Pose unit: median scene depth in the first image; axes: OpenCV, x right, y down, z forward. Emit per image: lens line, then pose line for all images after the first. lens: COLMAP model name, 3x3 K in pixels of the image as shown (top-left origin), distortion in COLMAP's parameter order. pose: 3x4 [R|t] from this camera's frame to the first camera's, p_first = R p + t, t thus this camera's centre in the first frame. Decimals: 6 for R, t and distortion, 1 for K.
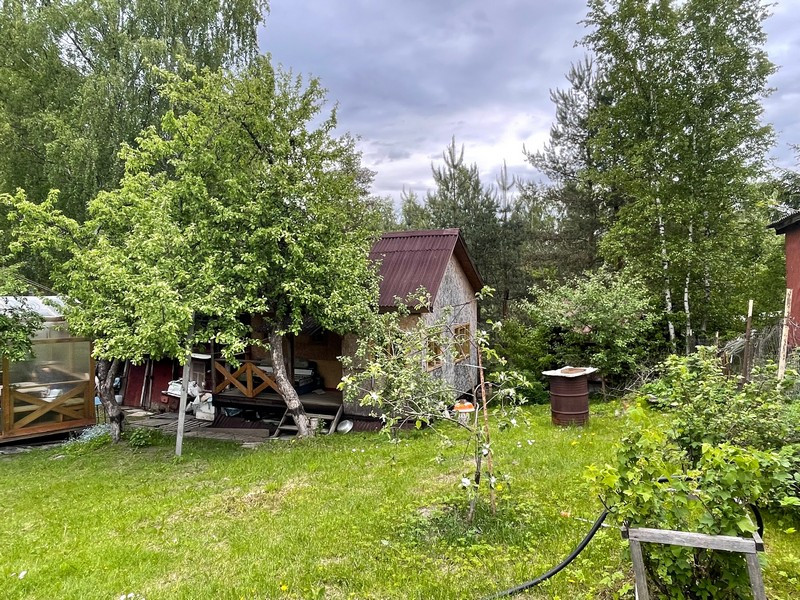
lens RADIAL K [[544.8, 0, 400.1], [0, 544.8, 297.6], [0, 0, 1]] dist [0.052006, -0.003227]
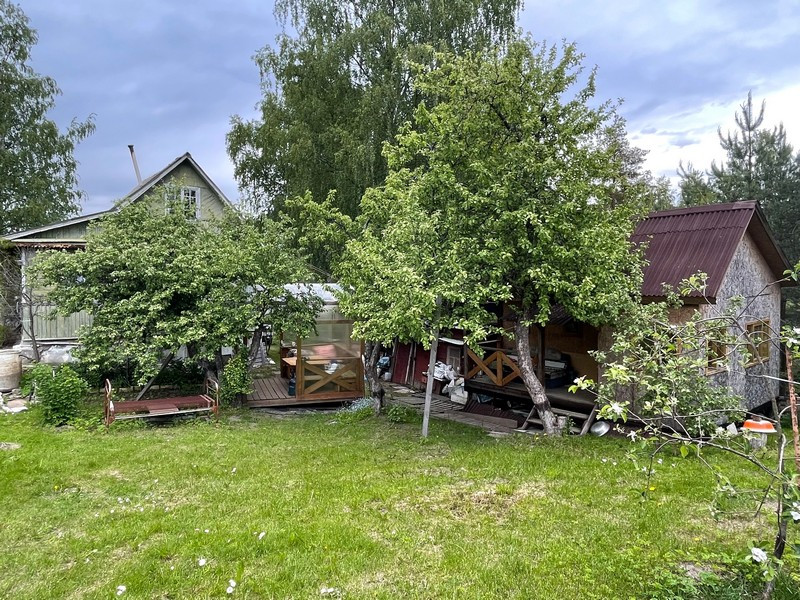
lens RADIAL K [[520.7, 0, 407.1], [0, 520.7, 301.1], [0, 0, 1]] dist [0.009330, -0.003303]
pose [[0.887387, 0.015845, -0.460752, 0.012634], [-0.005239, 0.999691, 0.024288, 0.007921], [0.460995, -0.019138, 0.887197, 0.110677]]
